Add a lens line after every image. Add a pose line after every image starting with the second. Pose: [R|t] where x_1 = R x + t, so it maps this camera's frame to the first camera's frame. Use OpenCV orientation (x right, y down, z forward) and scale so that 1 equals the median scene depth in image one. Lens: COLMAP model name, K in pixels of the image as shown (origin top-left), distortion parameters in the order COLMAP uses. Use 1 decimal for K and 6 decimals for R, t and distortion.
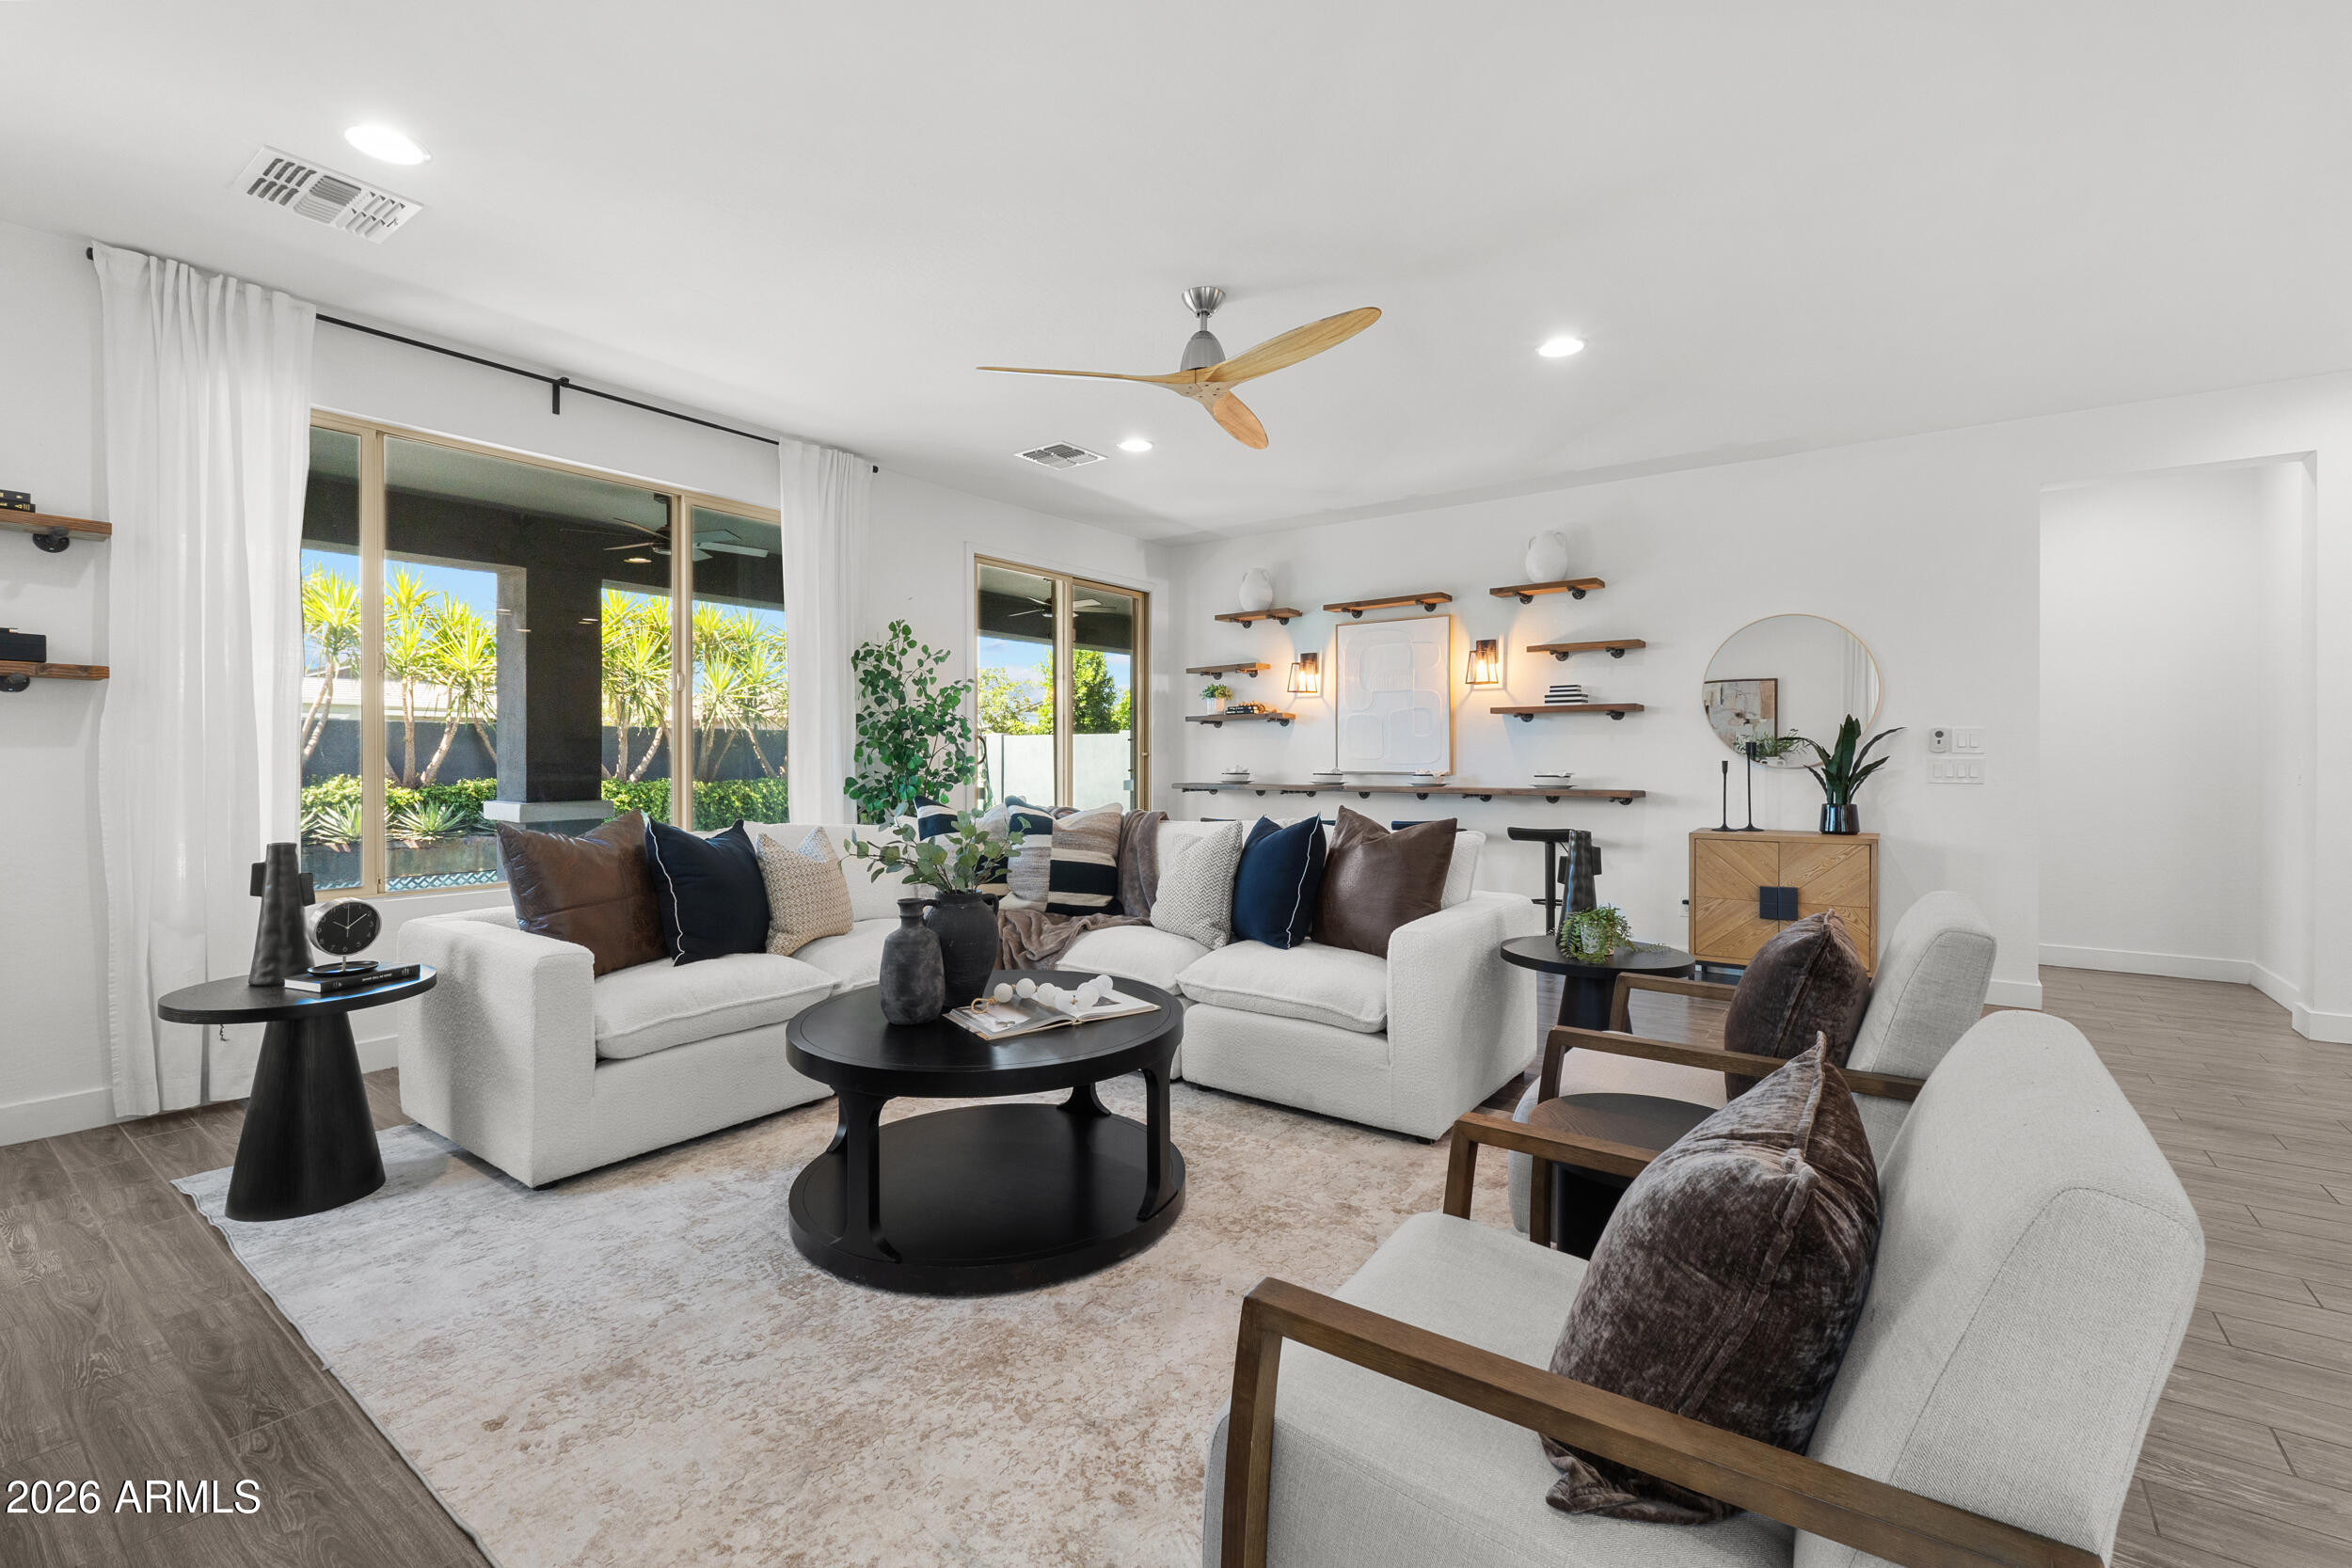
lens RADIAL K [[1010.5, 0, 1164.2], [0, 1010.5, 761.7], [0, 0, 1]] dist [-0.008150, -0.000020]
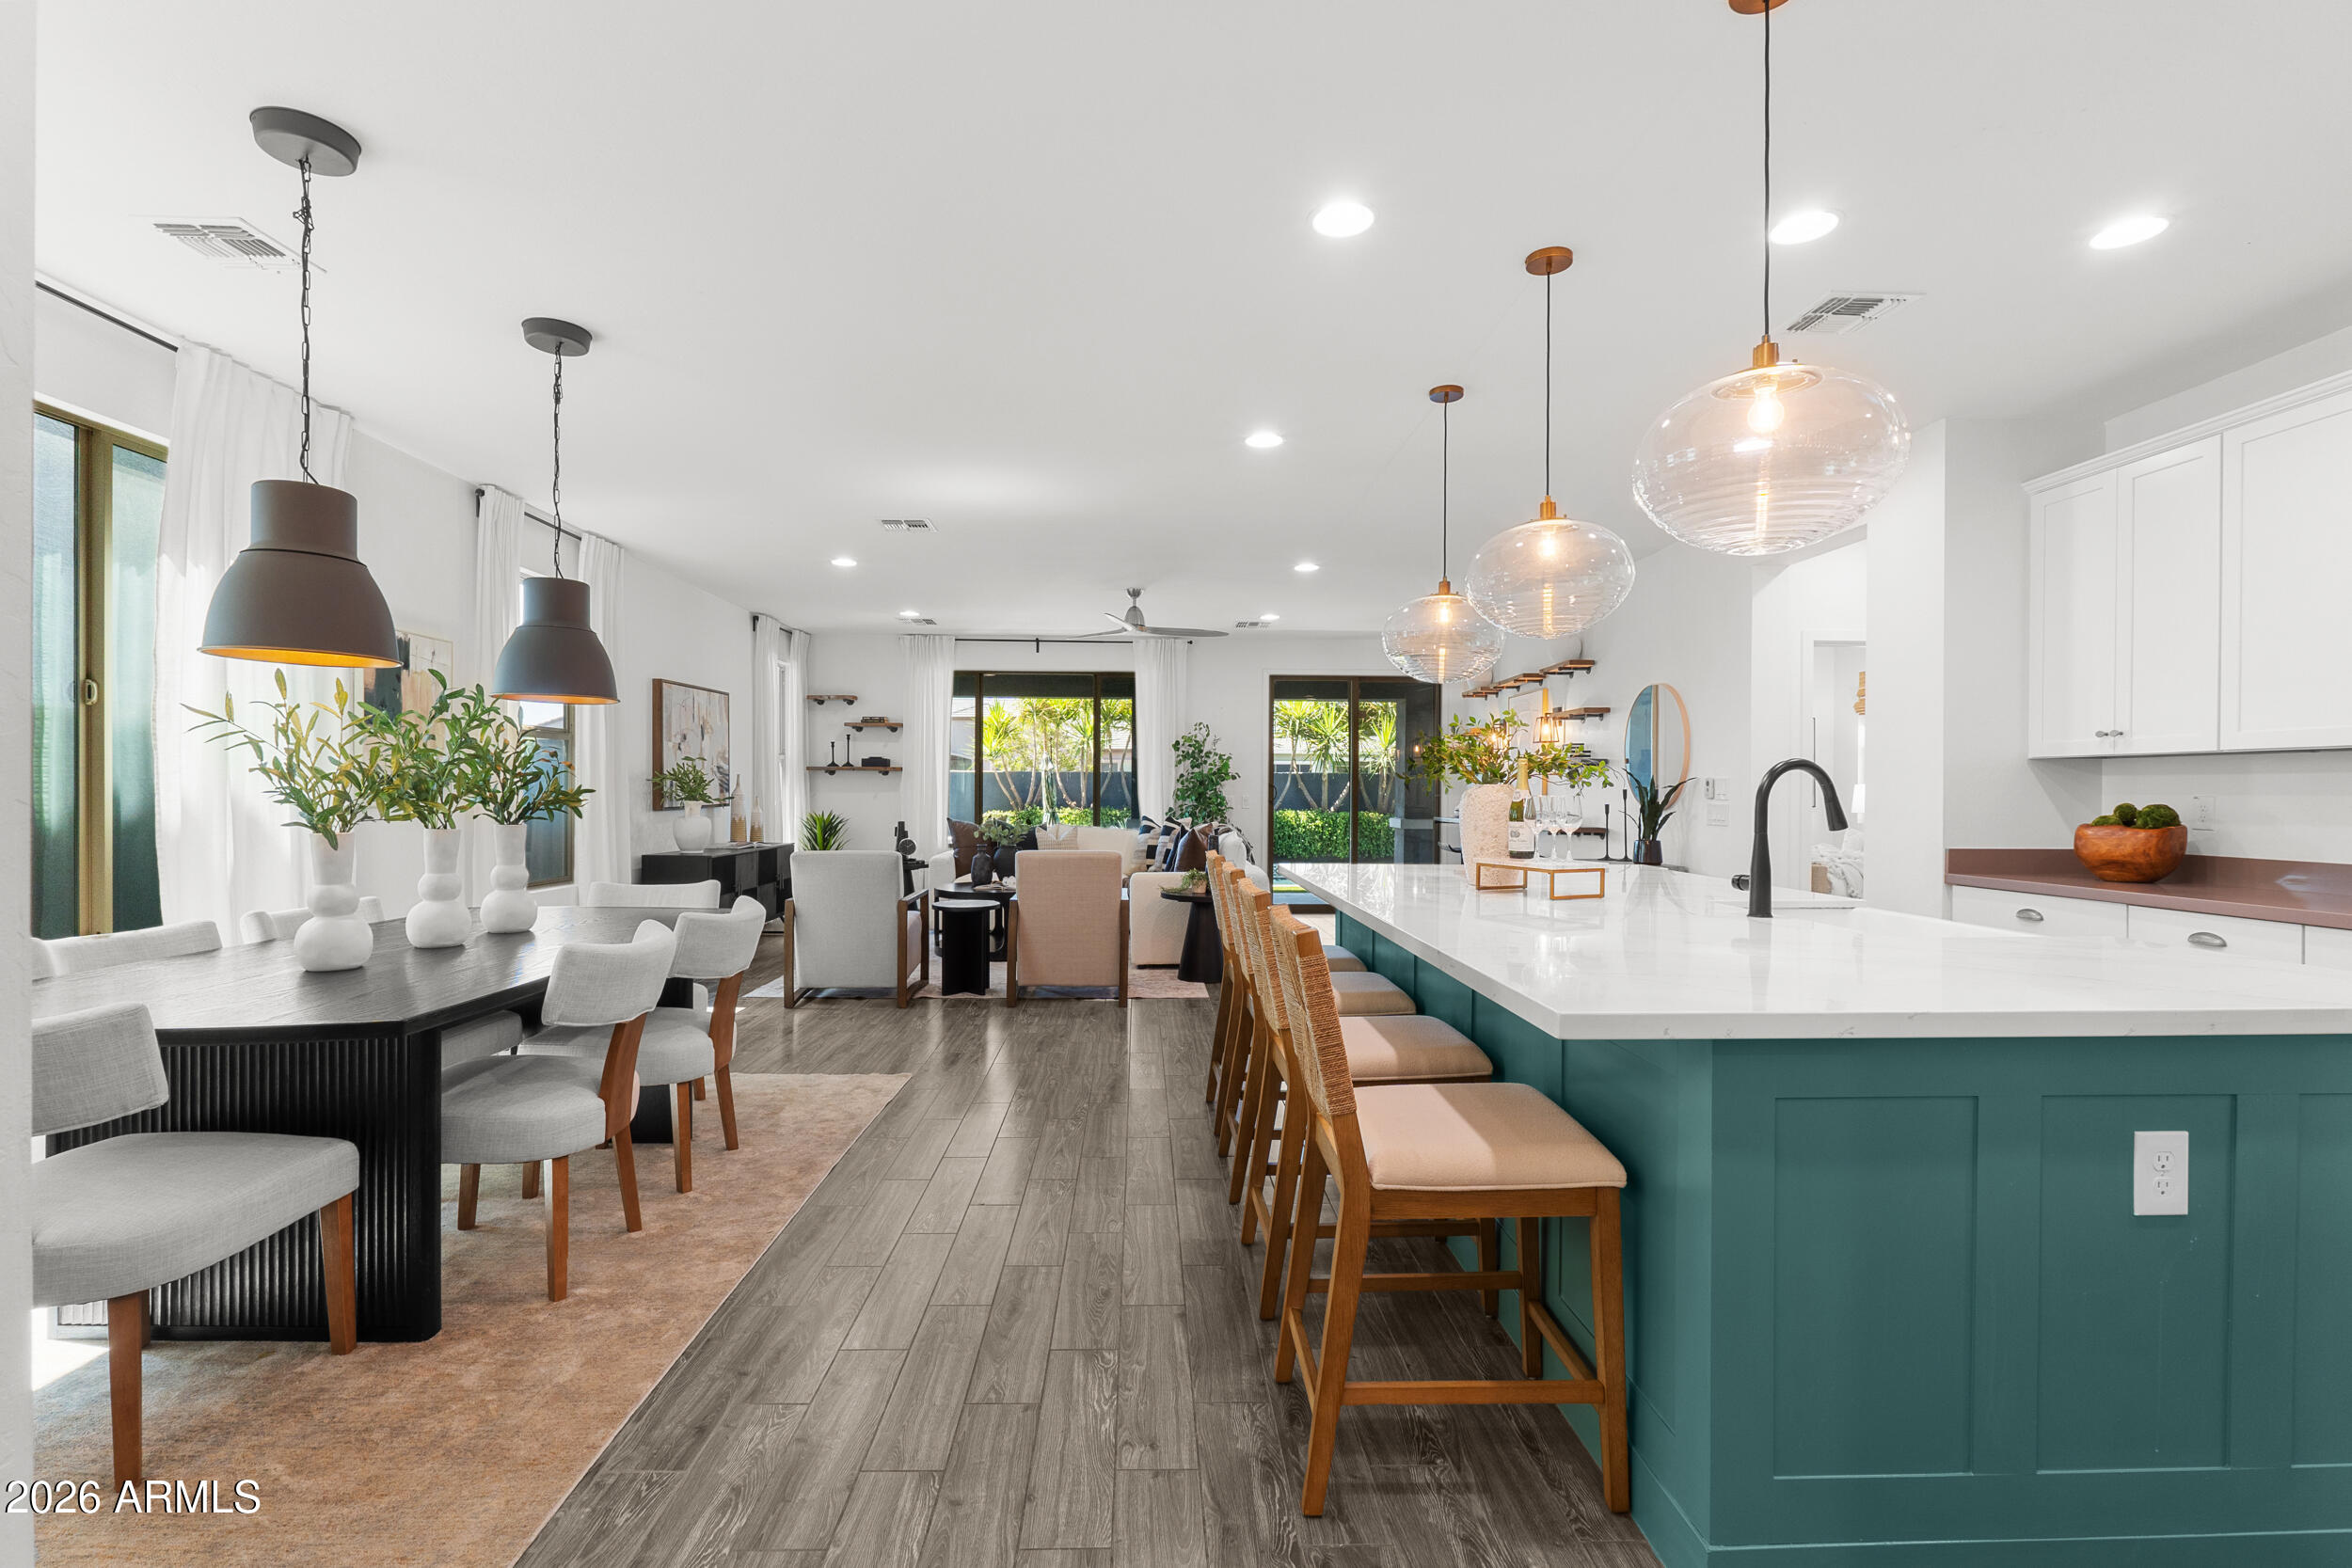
lens RADIAL K [[1053.9, 0, 1173.6], [0, 1053.9, 795.2], [0, 0, 1]] dist [-0.004635, -0.000108]
pose [[0.620832, 0.005804, -0.783922, 1.136222], [-0.007811, 0.999969, 0.001217, -0.008663], [0.783905, 0.005368, 0.620858, -0.220189]]
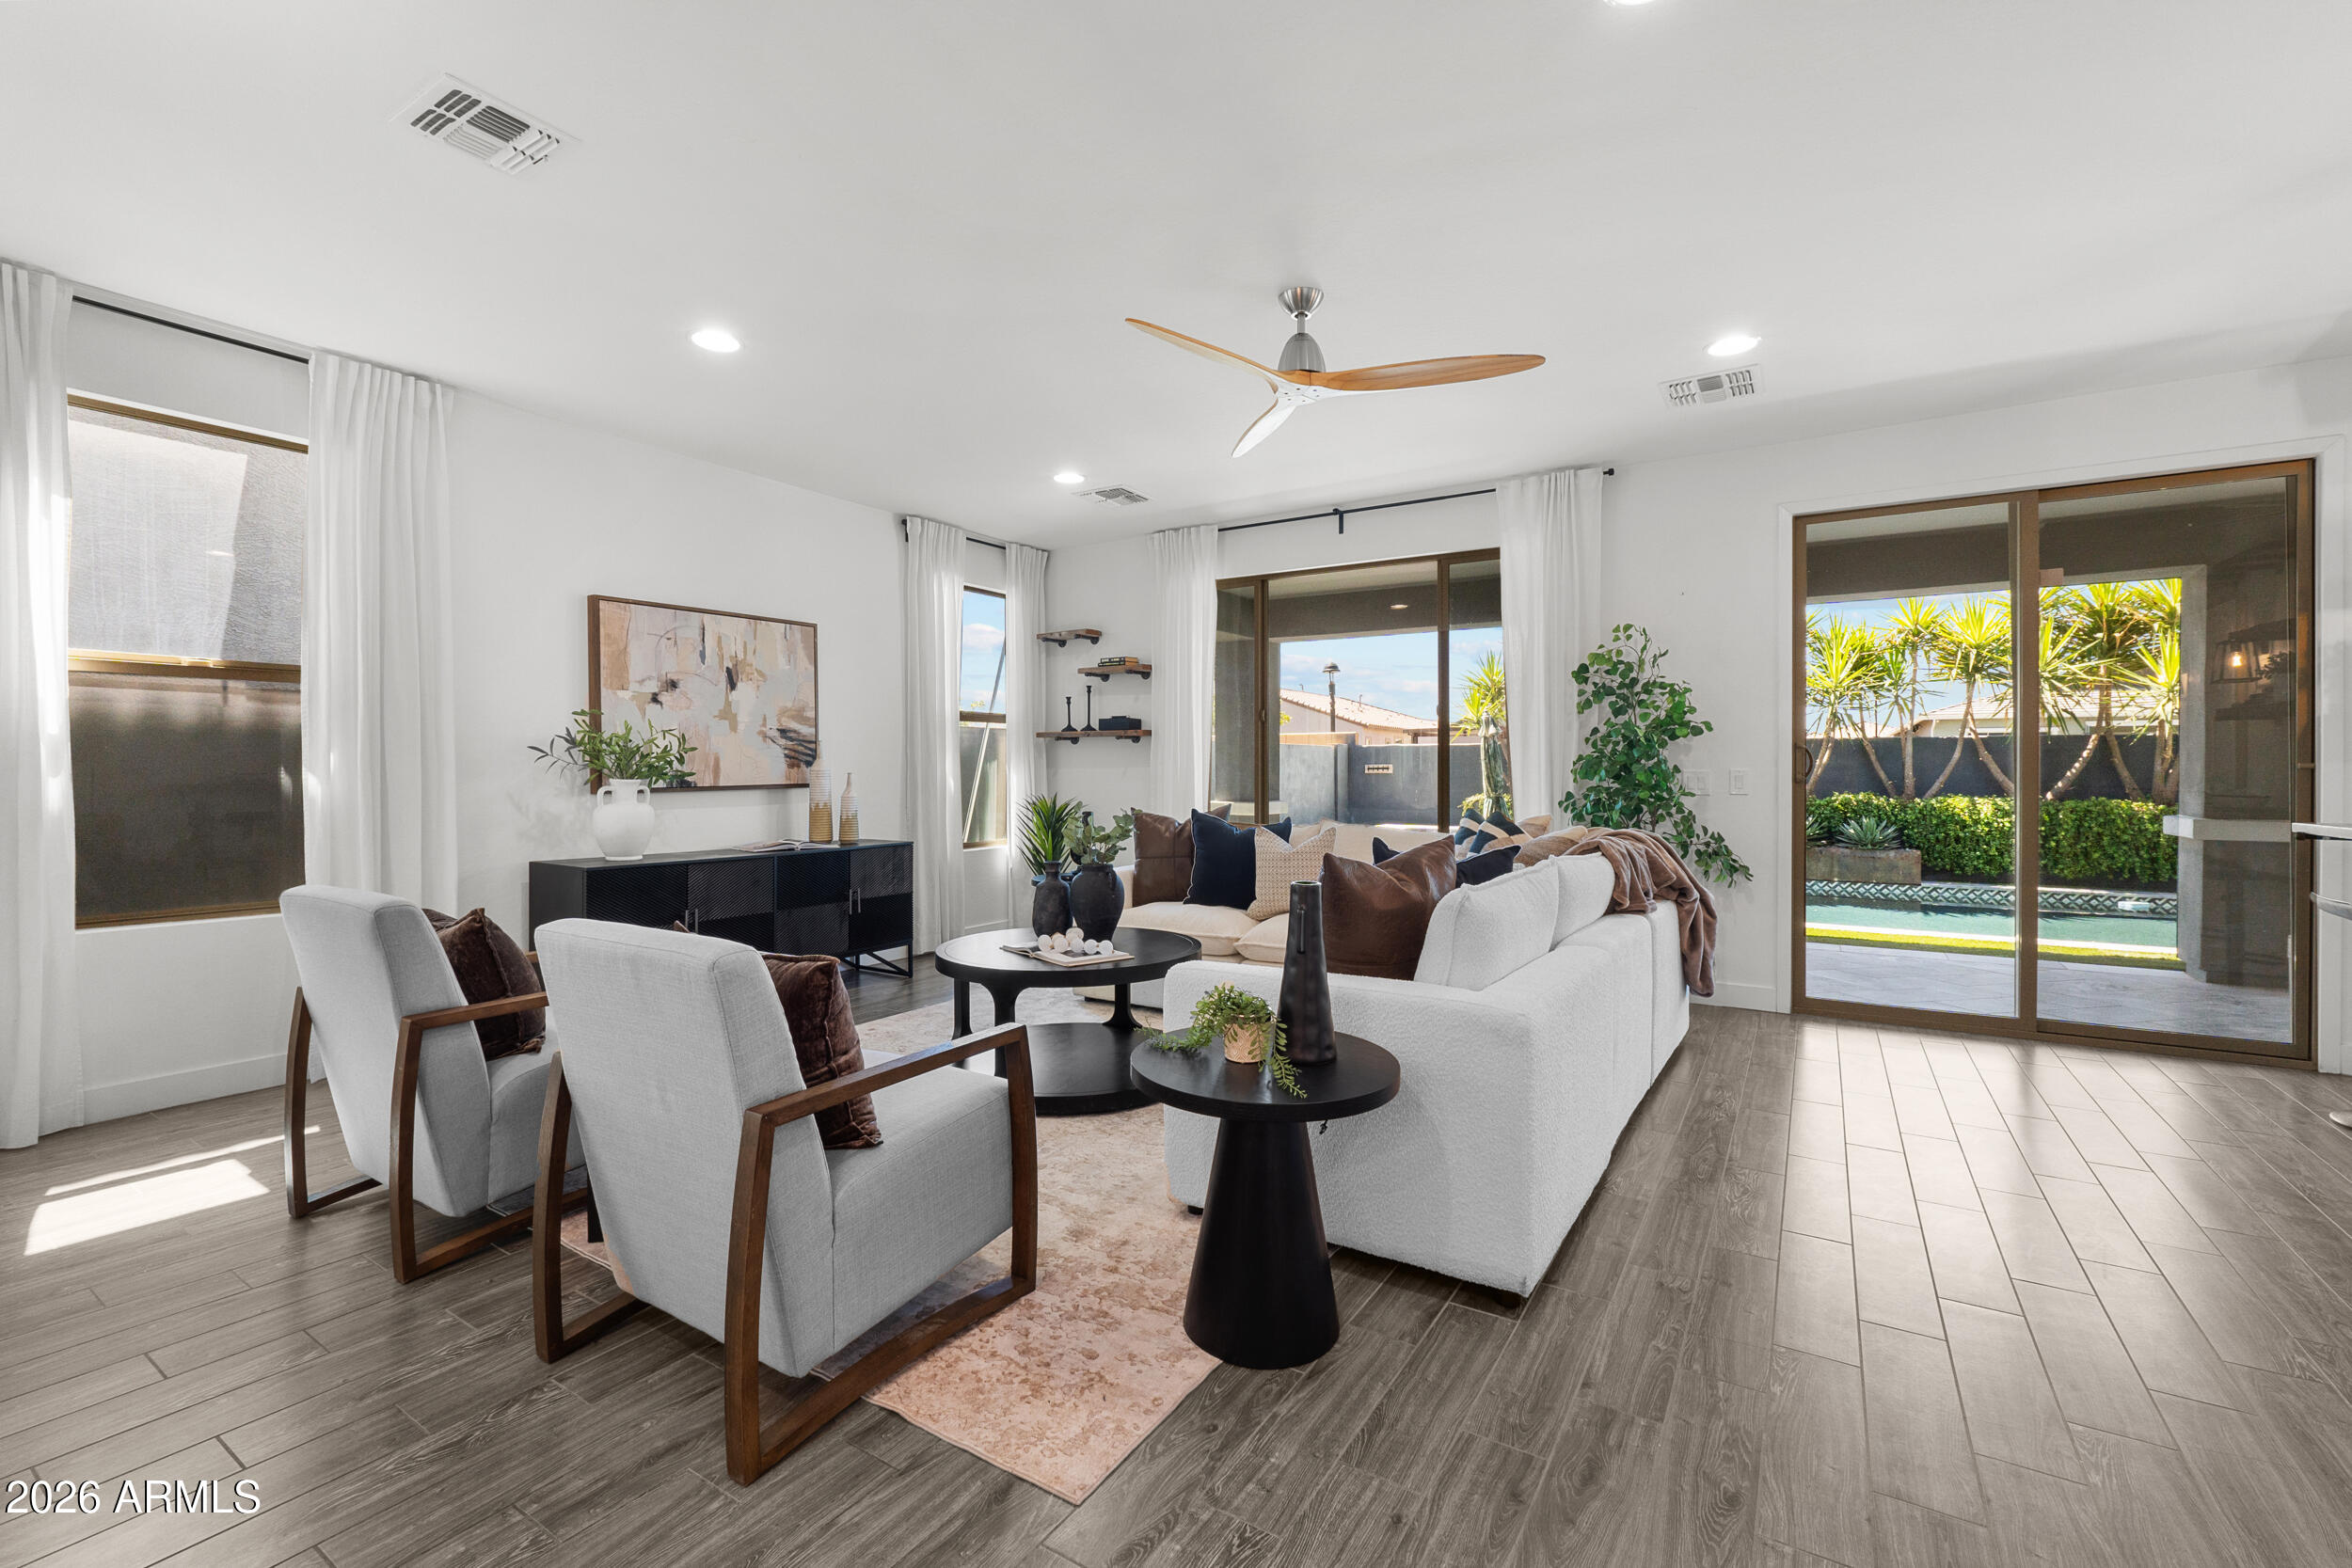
lens RADIAL K [[1003.6, 0, 1174.2], [0, 1003.6, 776.2], [0, 0, 1]] dist [-0.009776, -0.000263]
pose [[0.065698, 0.004178, -0.997831, 0.591127], [-0.003561, 0.999986, 0.003953, -0.002126], [0.997833, 0.003294, 0.065712, 0.484455]]
